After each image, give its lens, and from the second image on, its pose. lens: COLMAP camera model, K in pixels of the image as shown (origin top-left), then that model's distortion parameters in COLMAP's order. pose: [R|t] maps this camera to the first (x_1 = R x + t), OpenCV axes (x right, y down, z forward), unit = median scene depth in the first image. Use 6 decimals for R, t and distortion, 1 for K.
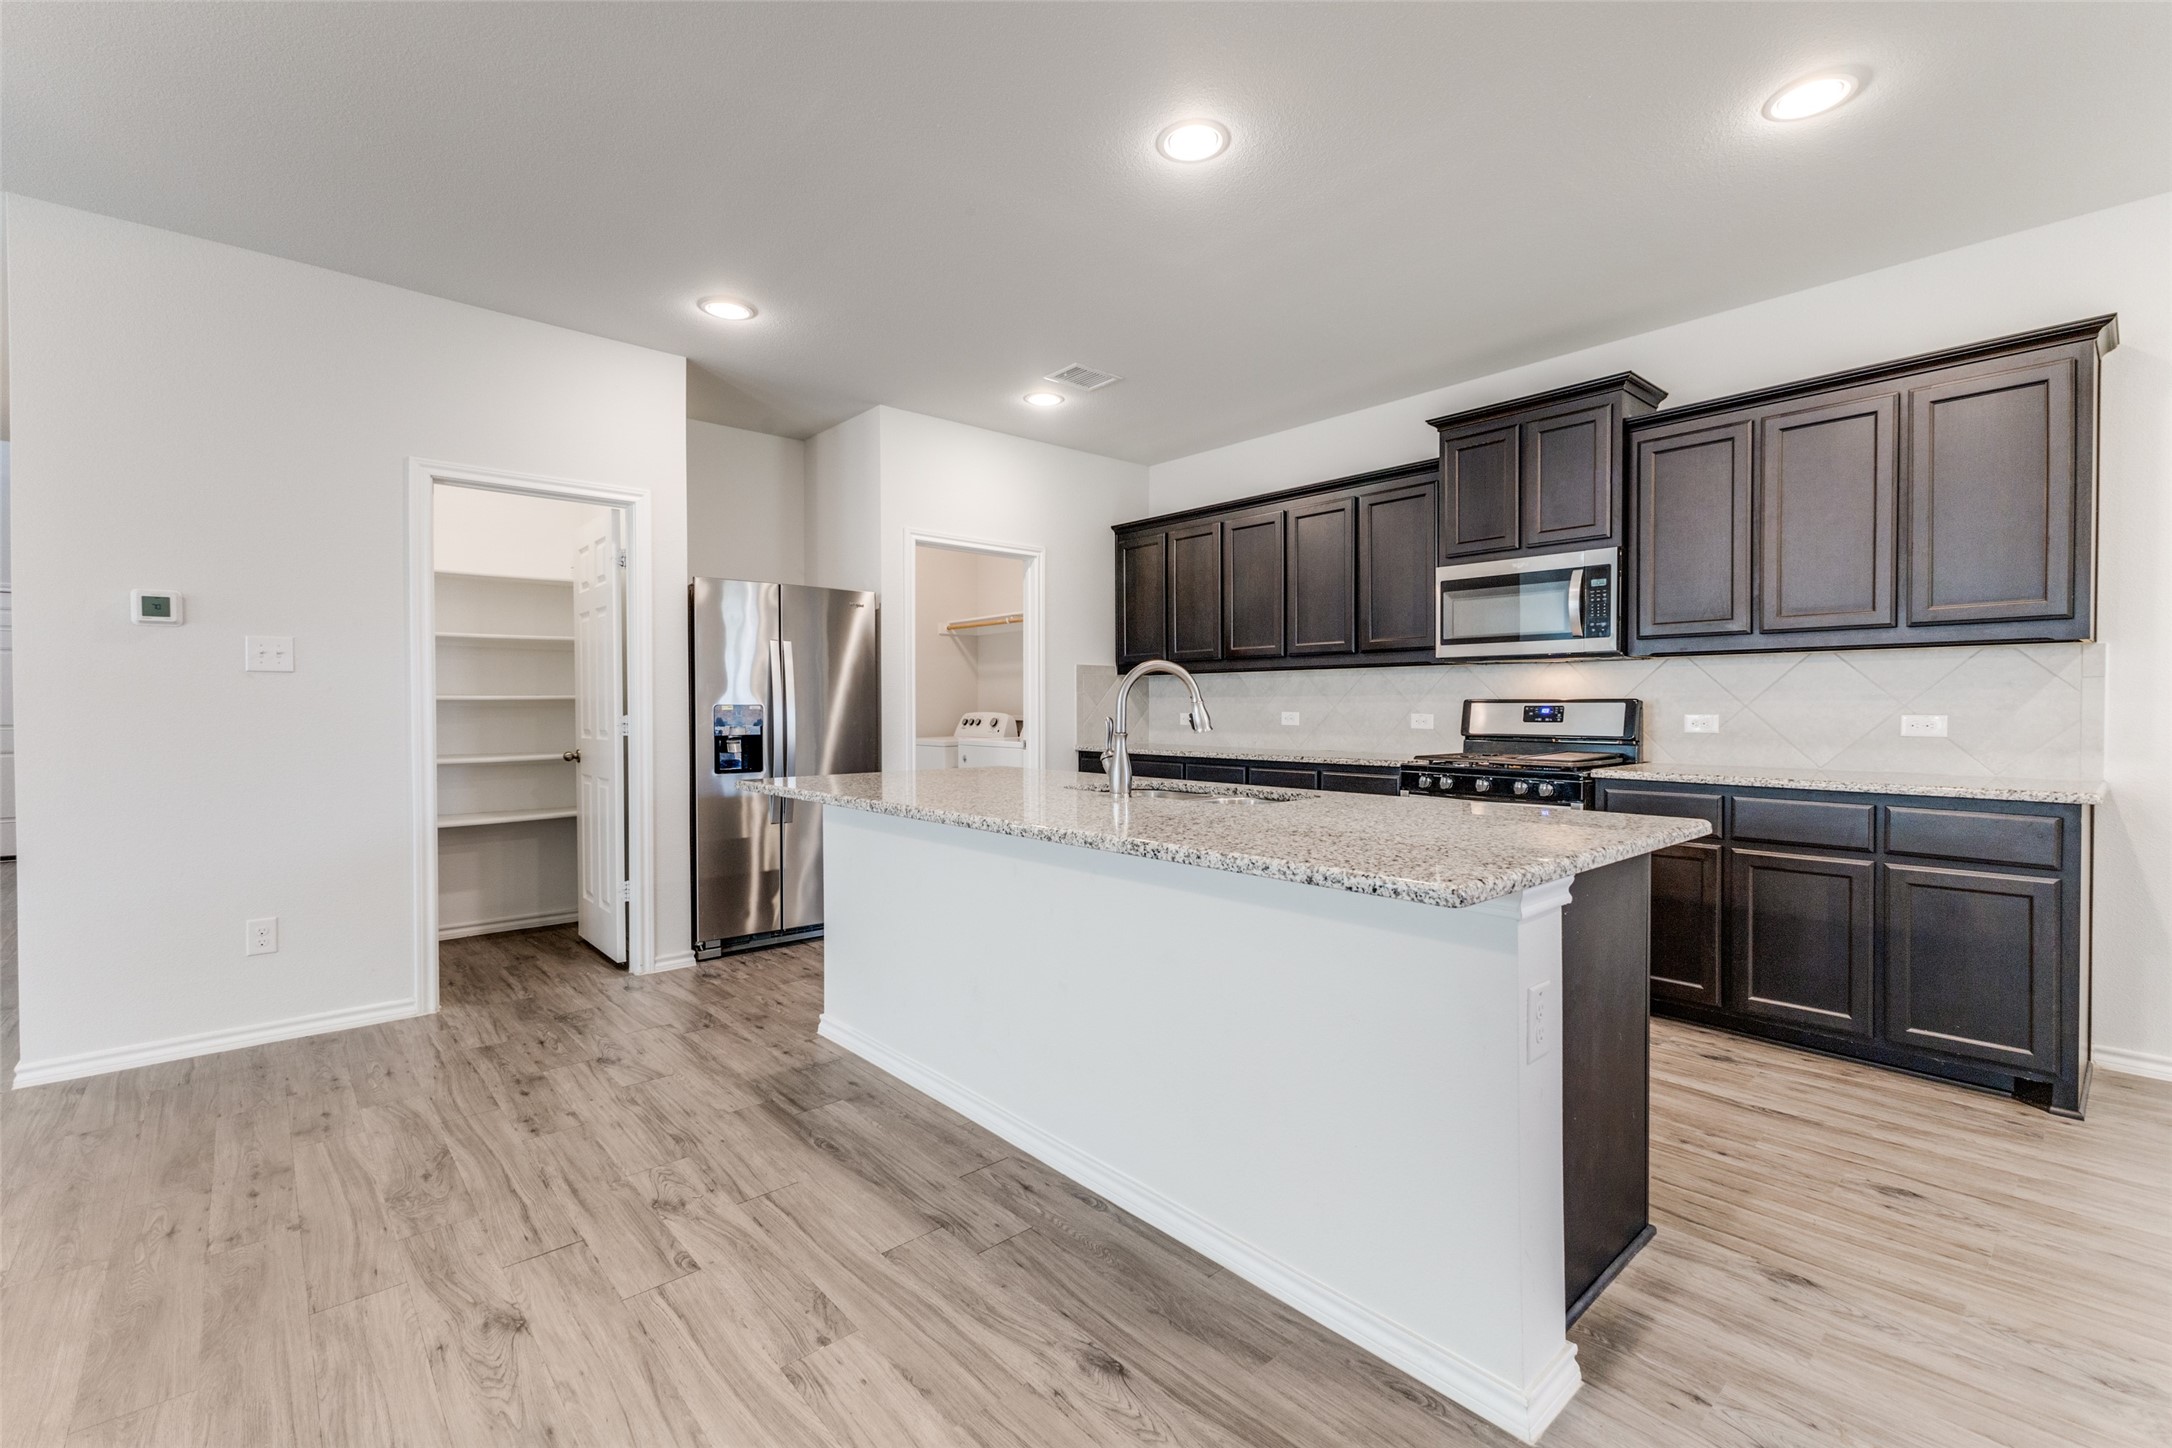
lens RADIAL K [[936.4, 0, 1087.2], [0, 936.4, 720.1], [0, 0, 1]] dist [0.011366, 0.000022]
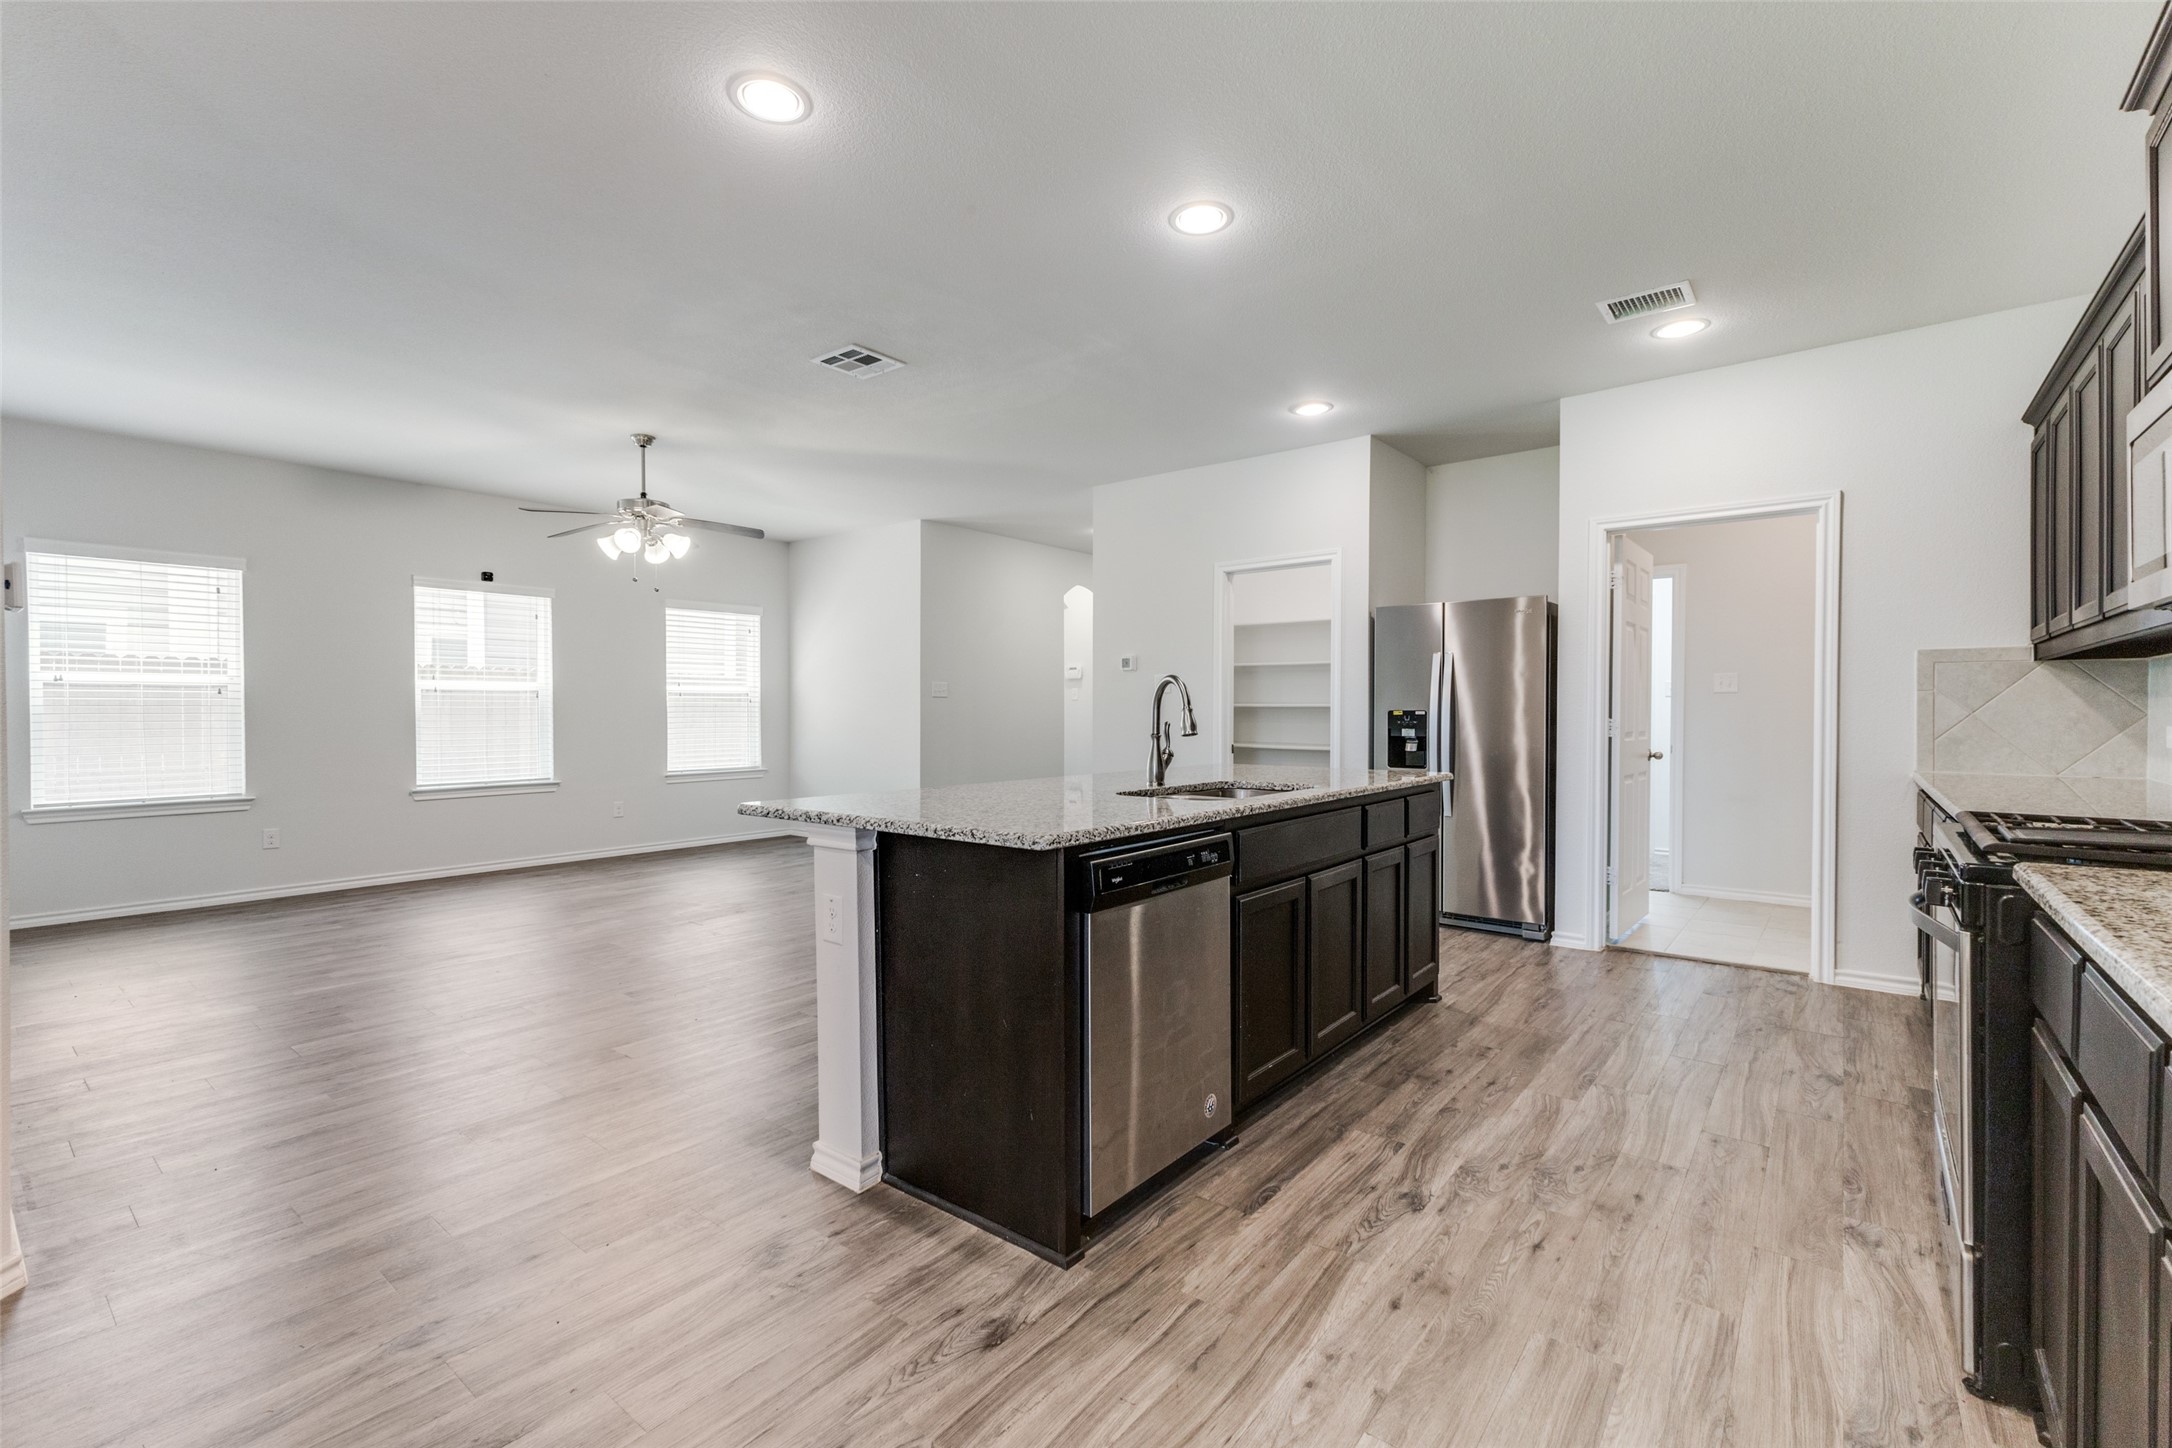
lens RADIAL K [[934.7, 0, 1088.6], [0, 934.7, 716.5], [0, 0, 1]] dist [0.016285, -0.006040]
pose [[0.167473, 0.008009, -0.985844, 0.891796], [-0.015743, 0.999861, 0.005448, -0.010460], [0.985751, 0.014608, 0.167575, 0.497547]]
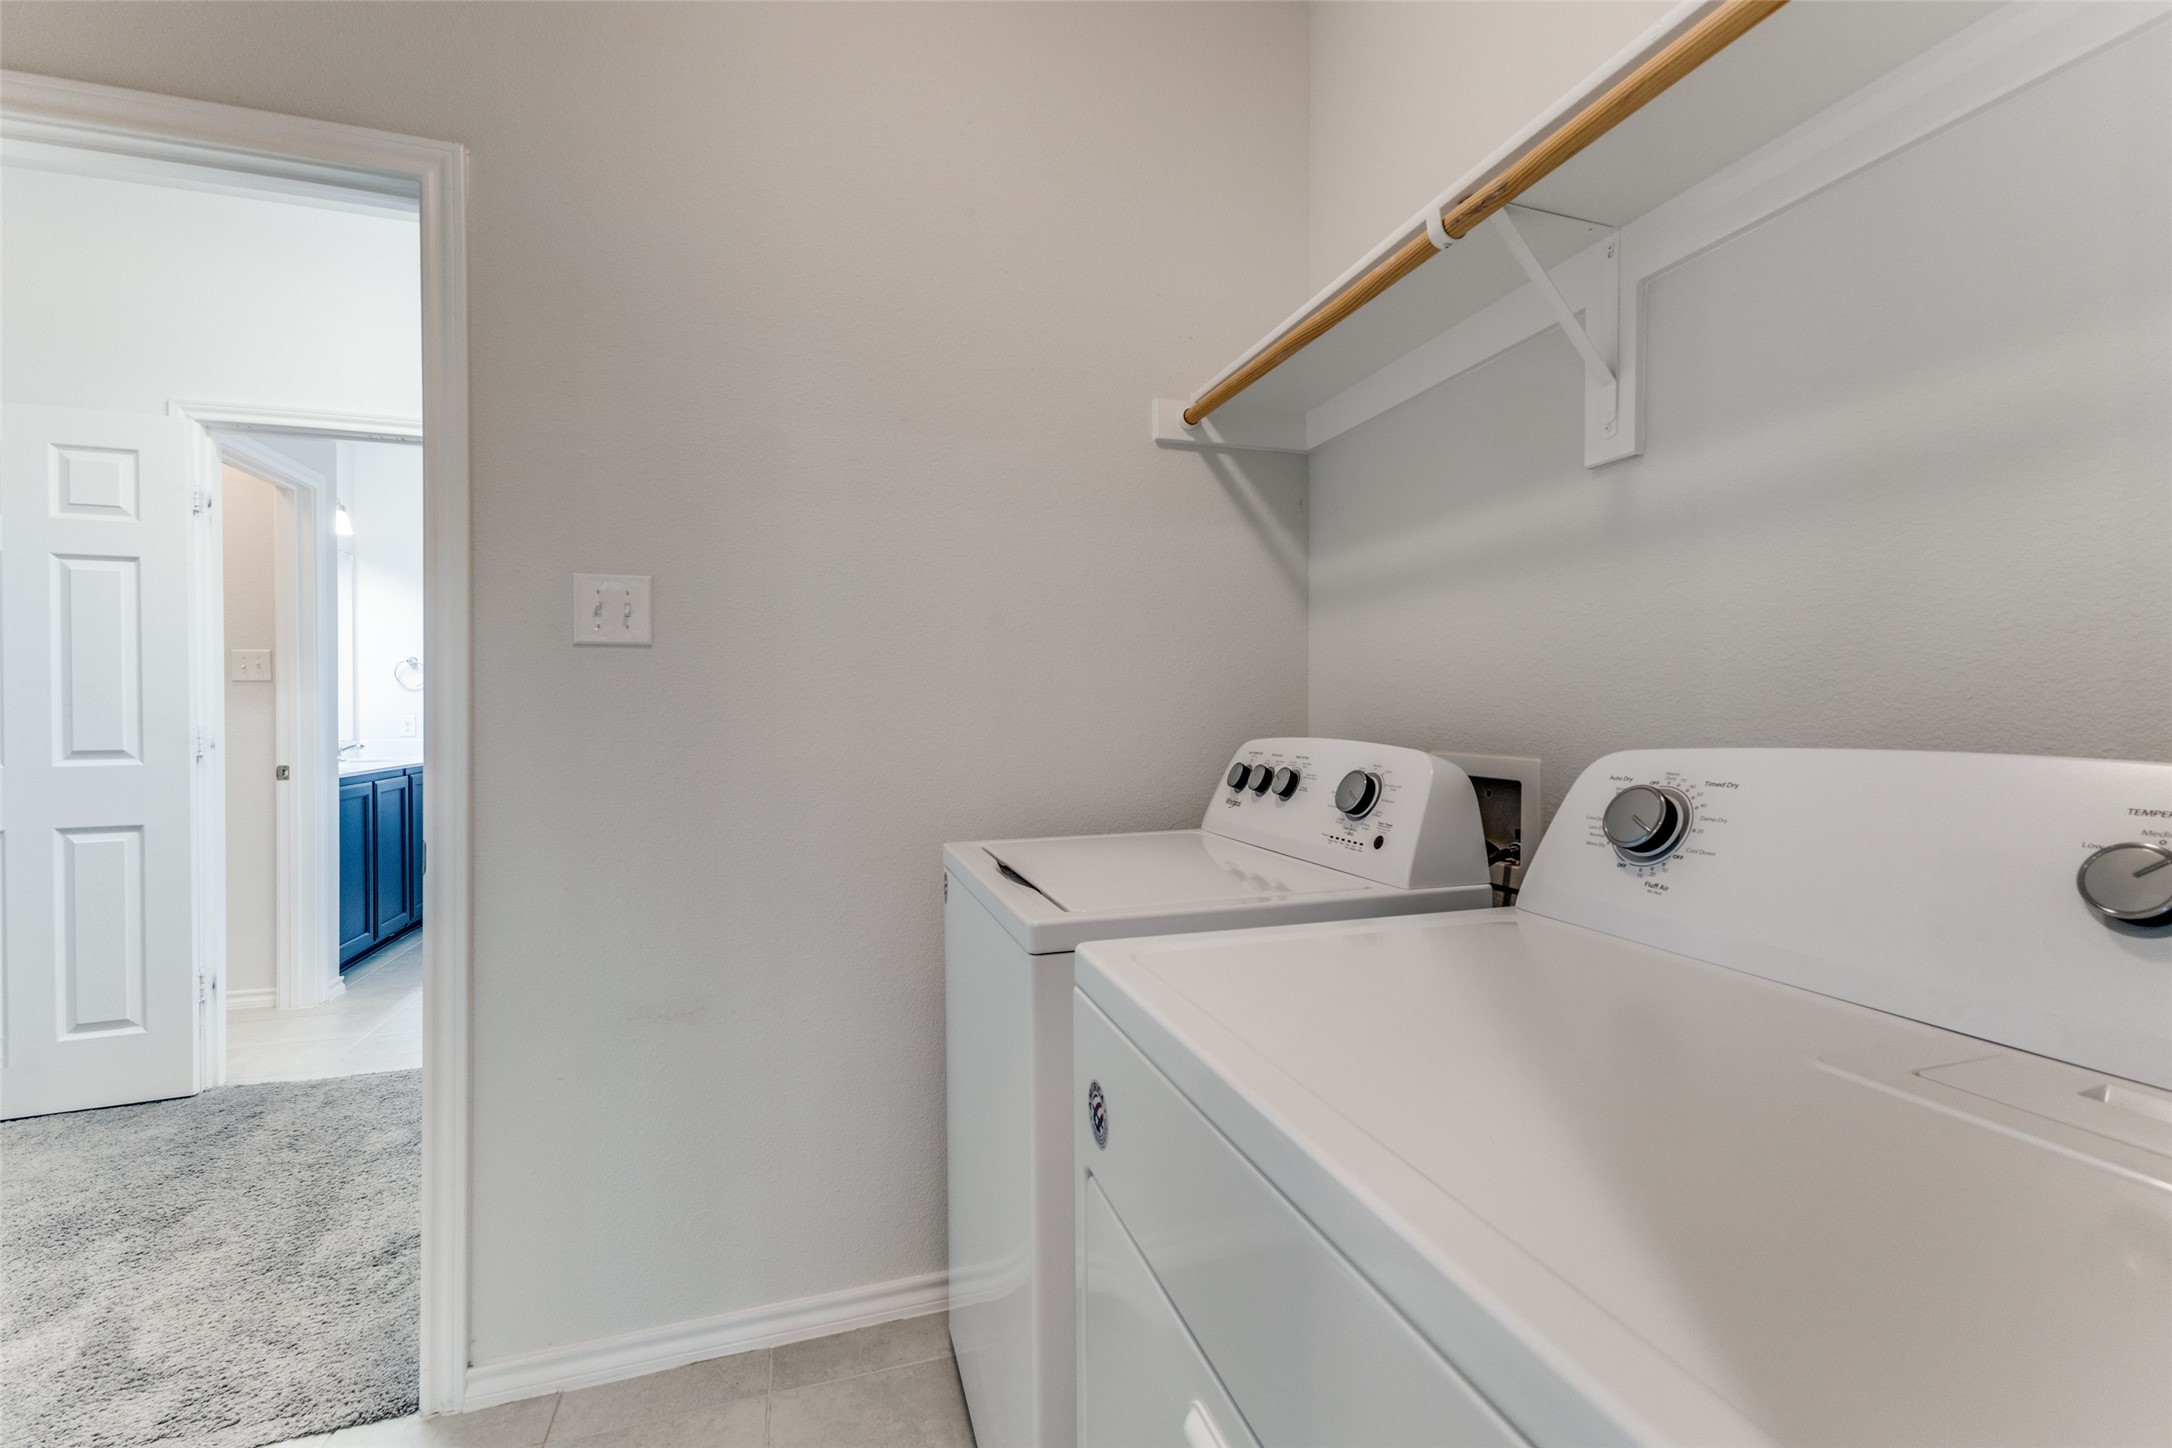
lens RADIAL K [[934.7, 0, 1088.6], [0, 934.7, 716.5], [0, 0, 1]] dist [0.016285, -0.006040]
pose [[0.913760, 0.000200, -0.406254, -0.137479], [-0.003149, 0.999973, -0.006591, -0.023860], [0.406242, 0.007301, 0.913737, 1.540686]]
